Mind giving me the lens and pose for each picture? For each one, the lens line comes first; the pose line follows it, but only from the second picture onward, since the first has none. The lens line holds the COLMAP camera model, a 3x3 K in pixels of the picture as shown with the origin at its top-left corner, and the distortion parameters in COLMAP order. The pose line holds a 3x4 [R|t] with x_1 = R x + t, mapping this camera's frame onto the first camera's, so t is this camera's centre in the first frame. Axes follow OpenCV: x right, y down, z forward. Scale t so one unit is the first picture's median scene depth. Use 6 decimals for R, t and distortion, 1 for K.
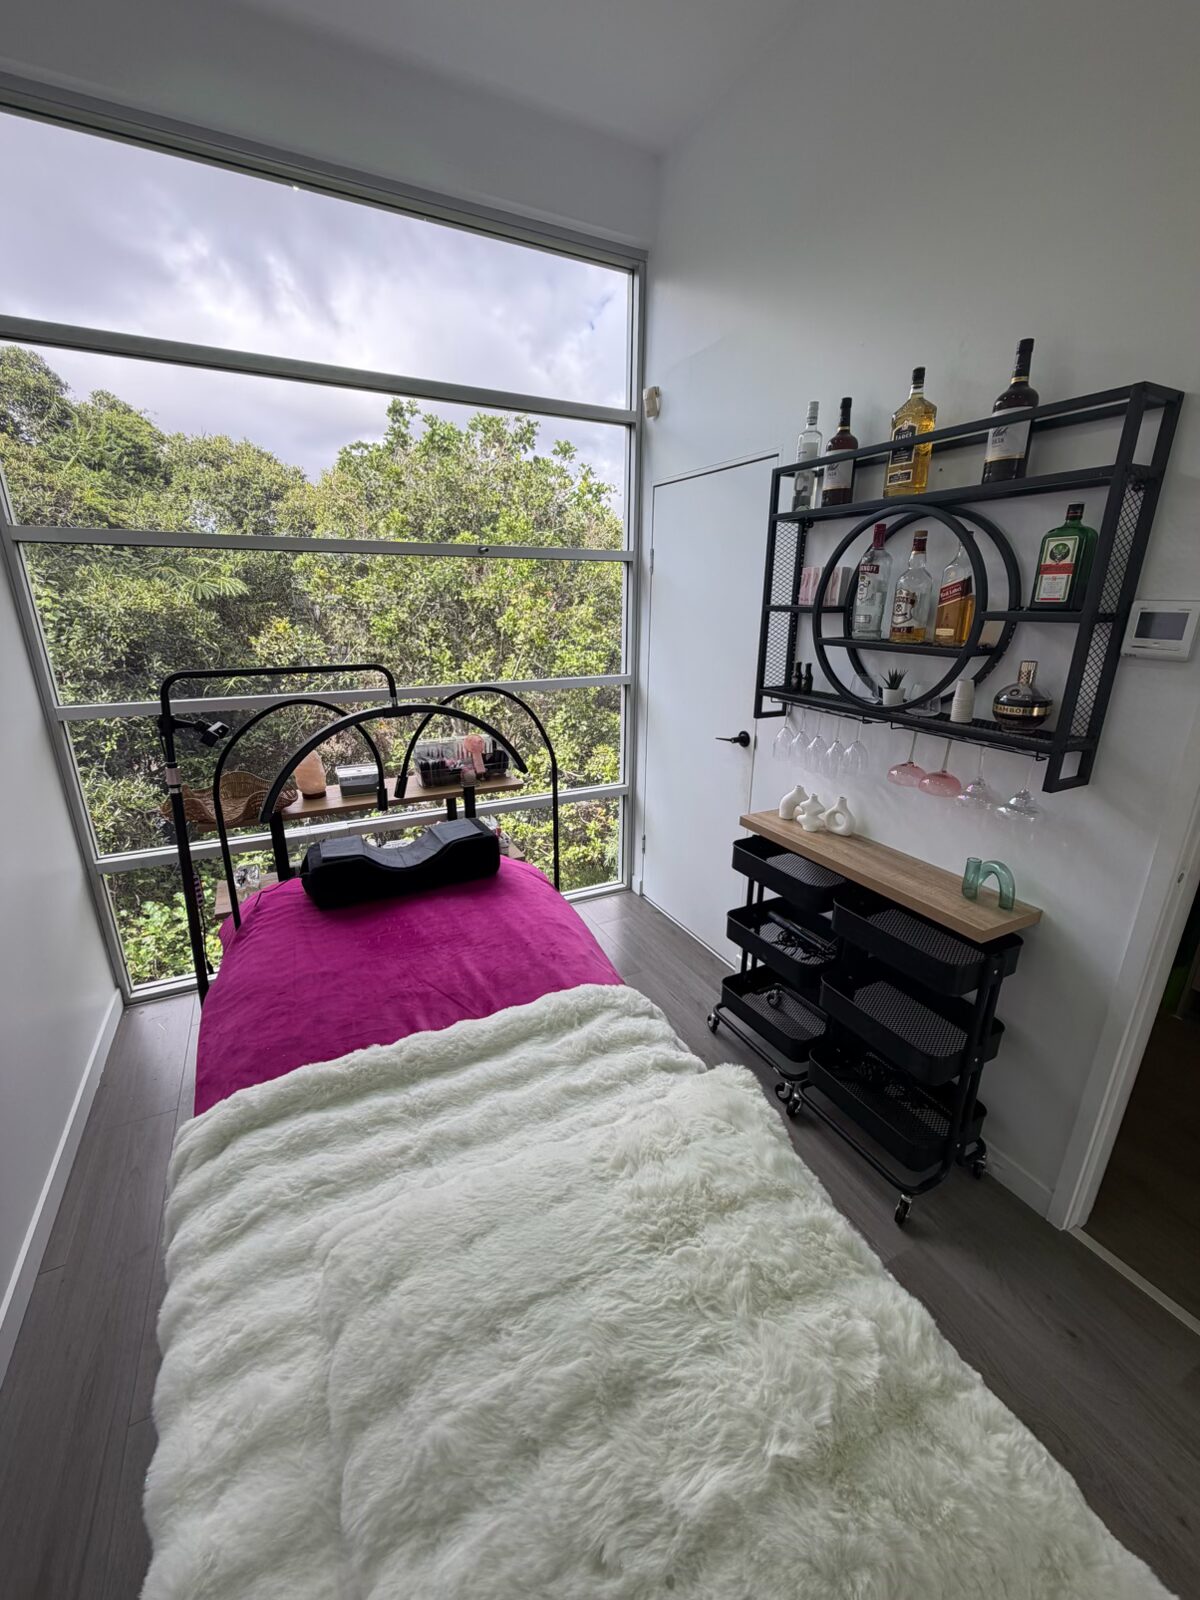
lens RADIAL K [[634.3, 0, 602.9], [0, 634.3, 789.5], [0, 0, 1]] dist [0.001583, 0.000068]
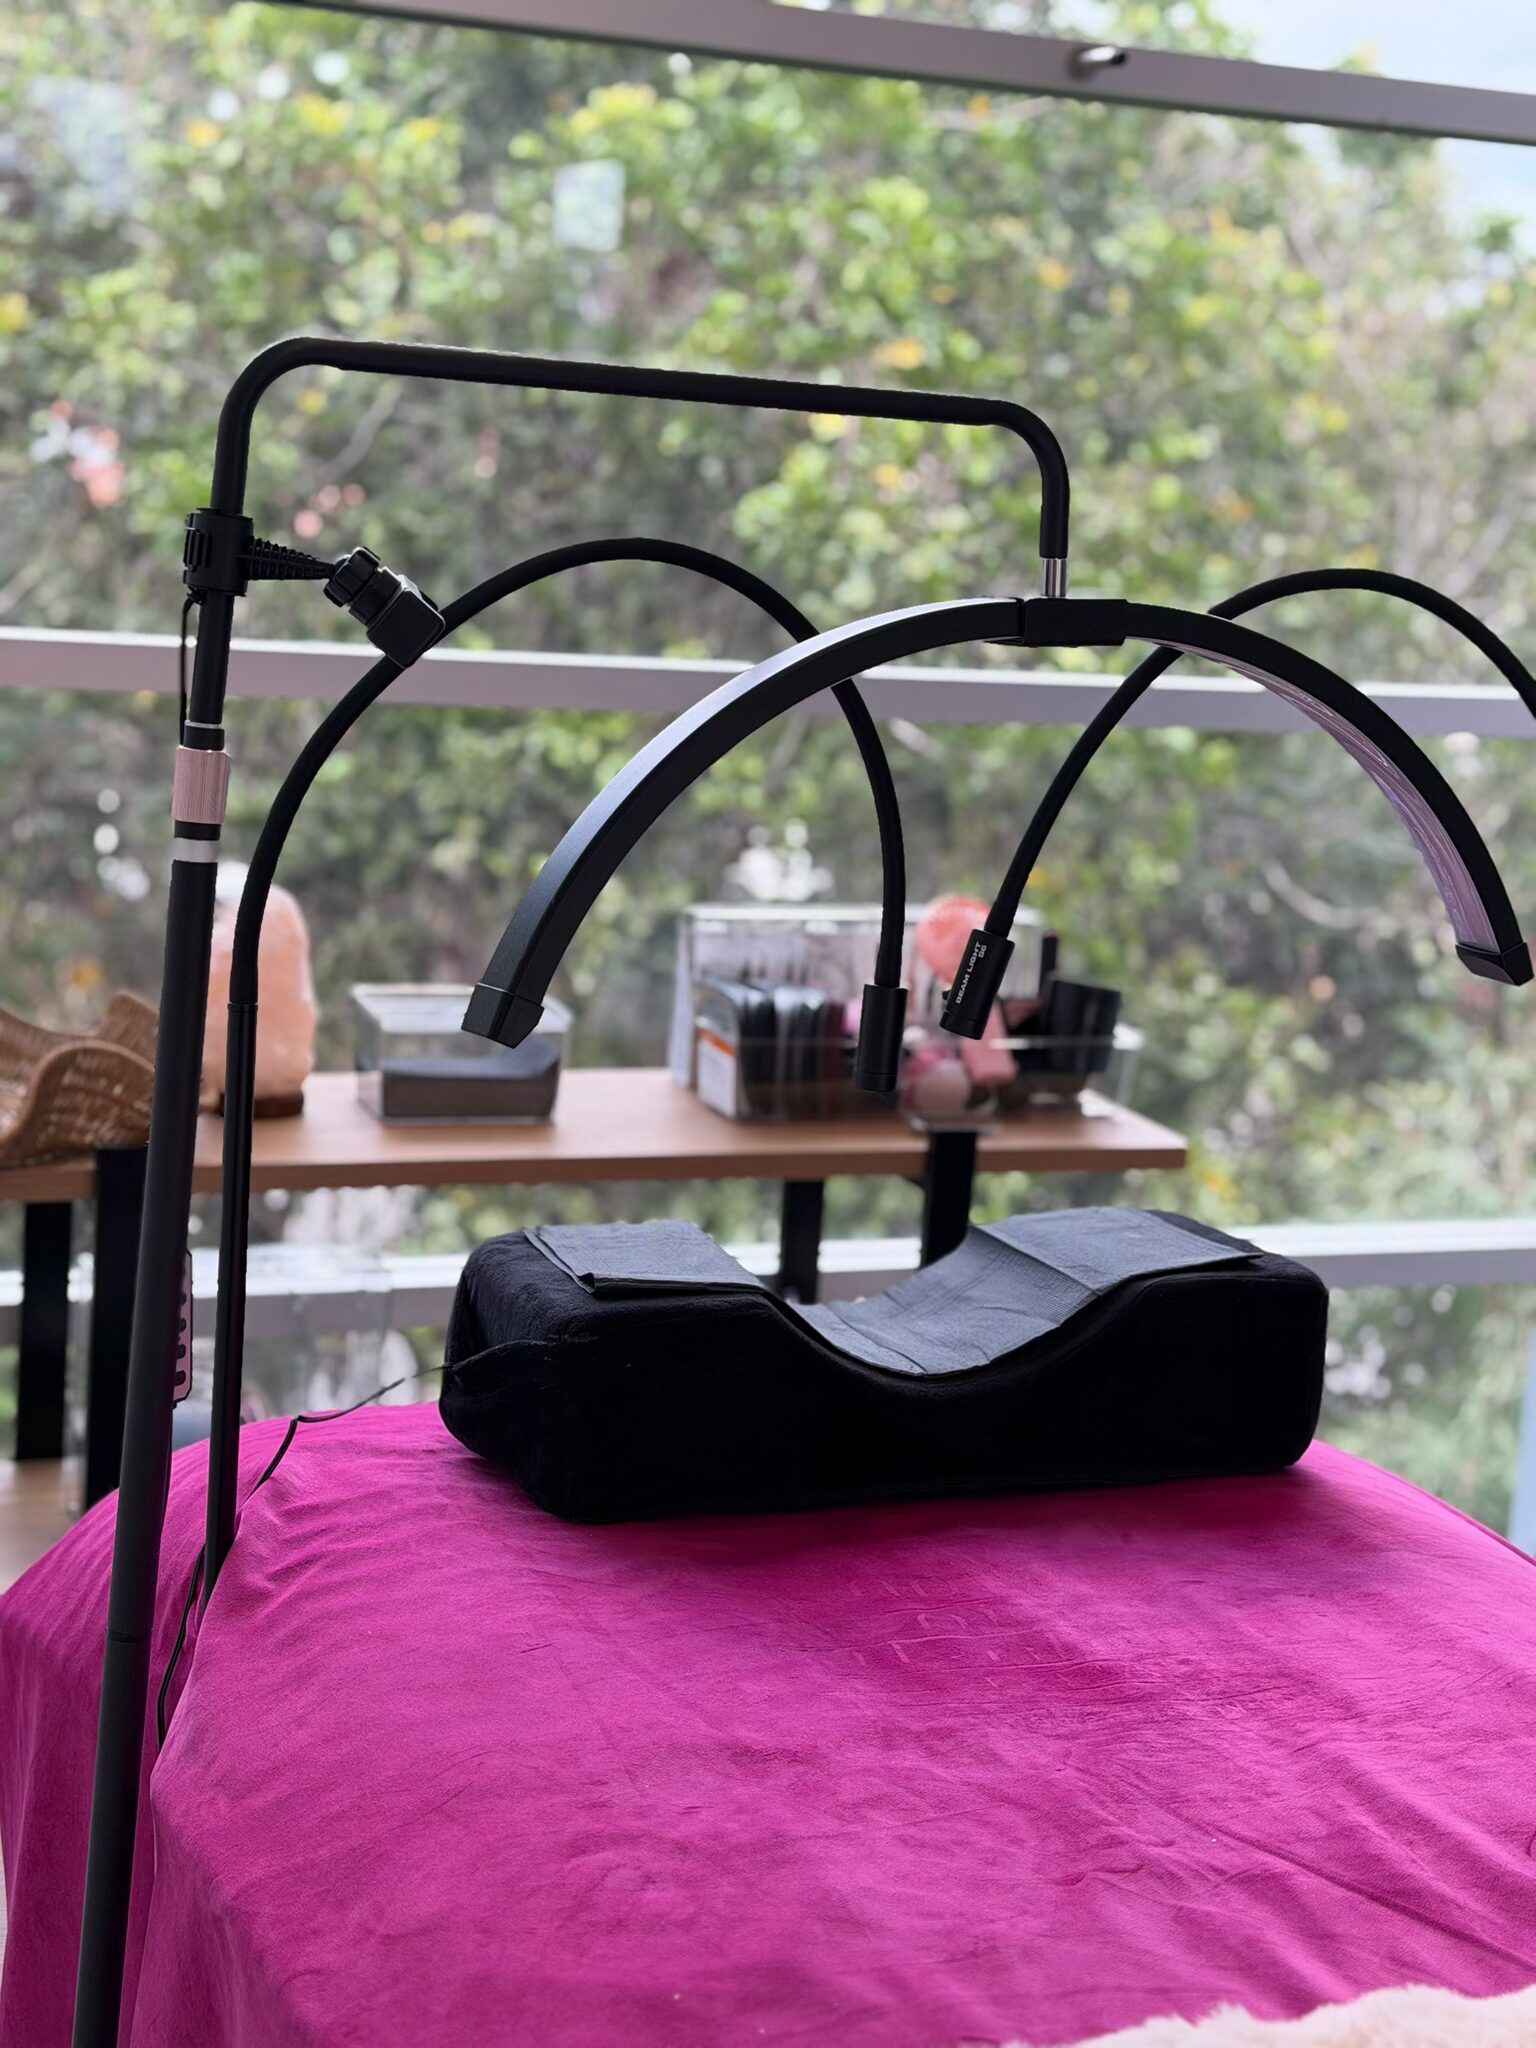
lens RADIAL K [[3098.0, 0, 768.0], [0, 3098.0, 1024.0], [0, 0, 1]] dist [0.108579, 0.013937]
pose [[0.992206, 0.075842, -0.098872, -0.204422], [-0.086994, 0.989682, -0.113845, 0.098874], [0.089218, 0.121559, 0.988566, -0.039938]]
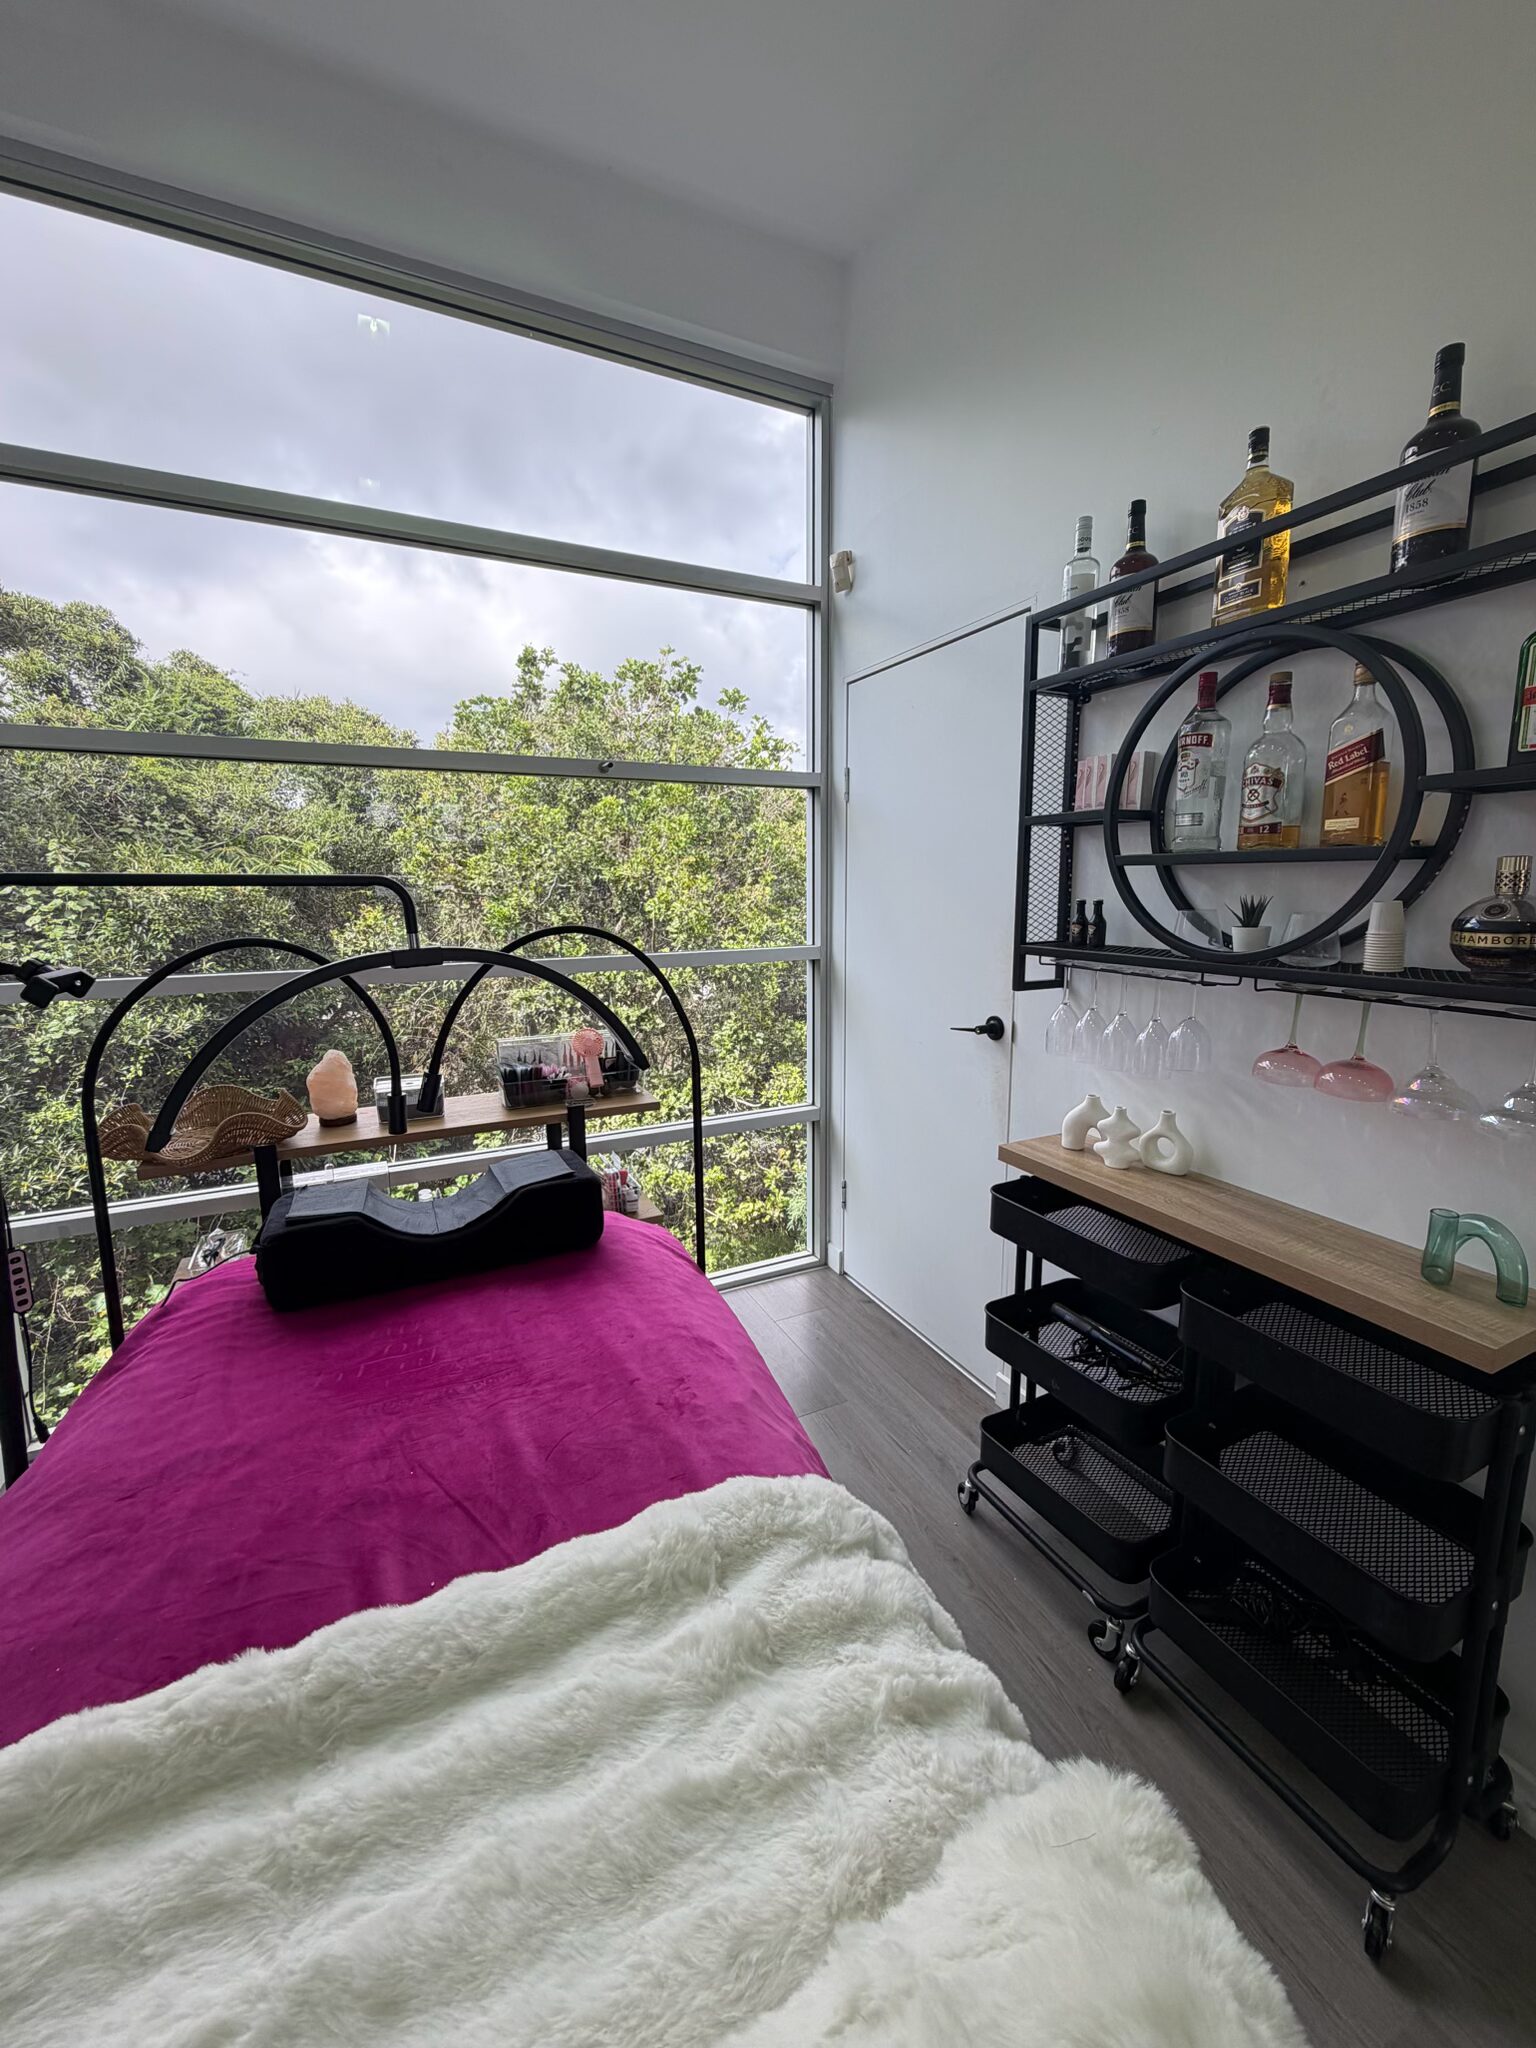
lens RADIAL K [[811.9, 0, 771.7], [0, 811.9, 1010.6], [0, 0, 1]] dist [0.001583, 0.000068]
pose [[0.999766, -0.012347, -0.017761, 0.008436], [0.009685, 0.989700, -0.142831, 0.023012], [0.019341, 0.142626, 0.989588, 0.188309]]
